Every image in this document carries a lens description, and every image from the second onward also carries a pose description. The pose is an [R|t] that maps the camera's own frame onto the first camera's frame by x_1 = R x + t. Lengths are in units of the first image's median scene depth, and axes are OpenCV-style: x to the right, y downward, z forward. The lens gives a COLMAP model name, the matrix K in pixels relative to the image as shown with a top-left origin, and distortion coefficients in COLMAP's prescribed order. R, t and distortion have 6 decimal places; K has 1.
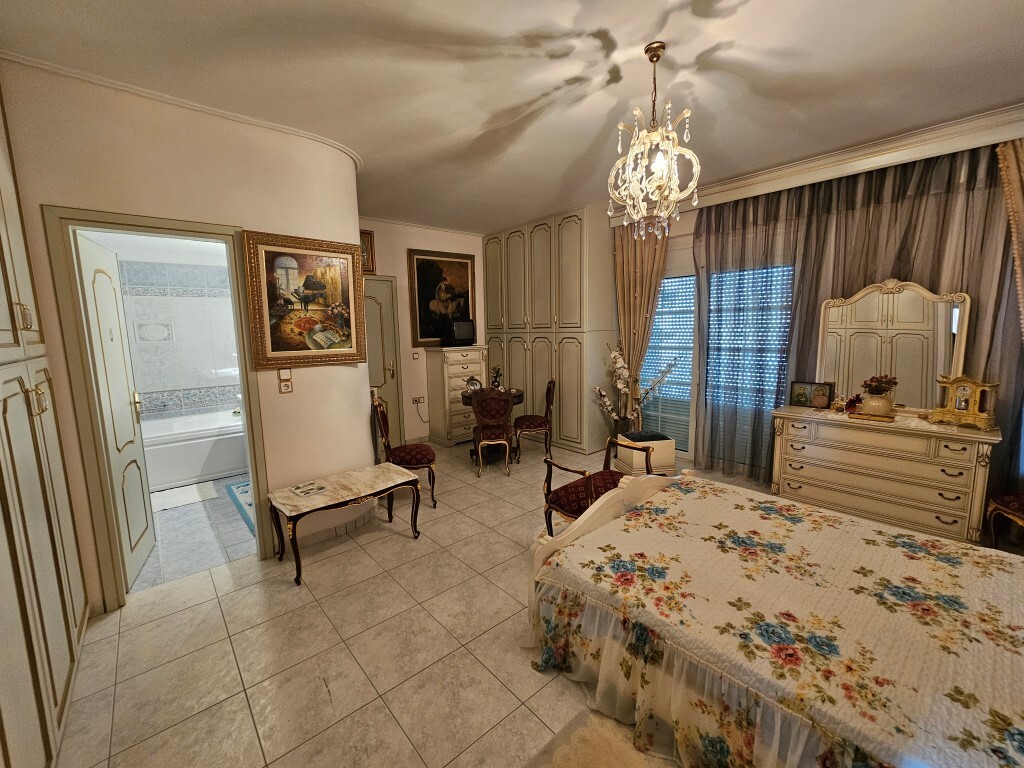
lens RADIAL K [[417.4, 0, 510.7], [0, 417.4, 381.4], [0, 0, 1]] dist [0.002358, -0.000315]
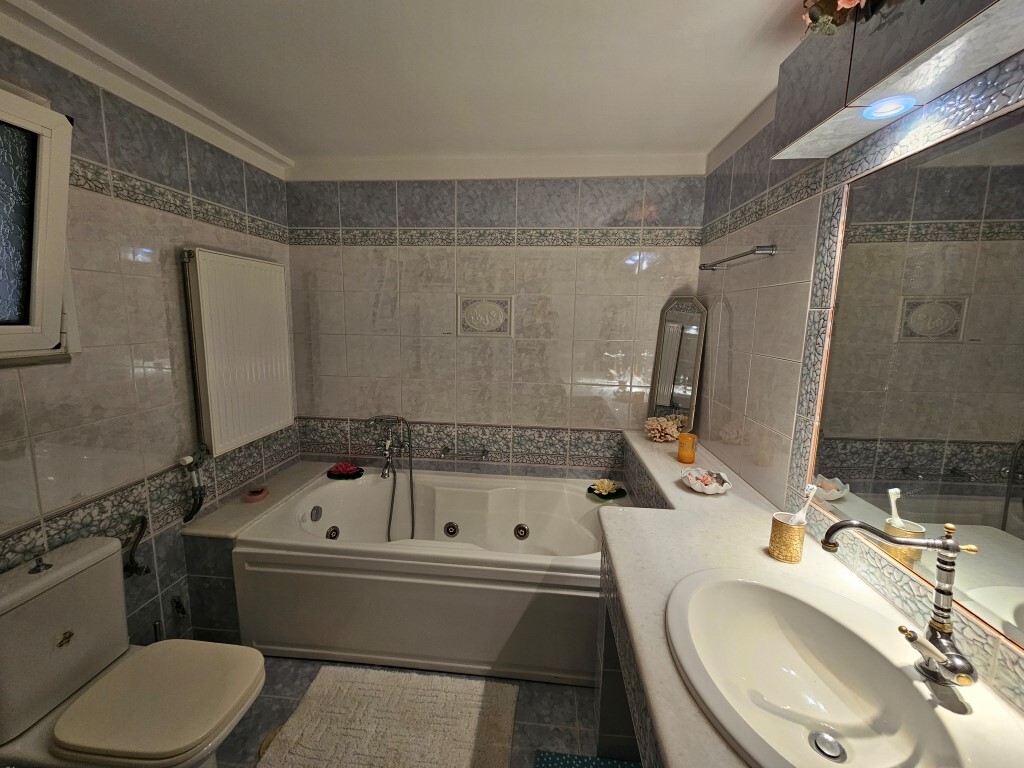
lens RADIAL K [[417.4, 0, 506.9], [0, 417.4, 380.0], [0, 0, 1]] dist [0.002358, -0.000315]
pose [[0.690961, 0.140972, -0.709013, -0.444889], [-0.126507, 0.989246, 0.073405, -0.079486], [0.711736, 0.038975, 0.701365, 0.650229]]
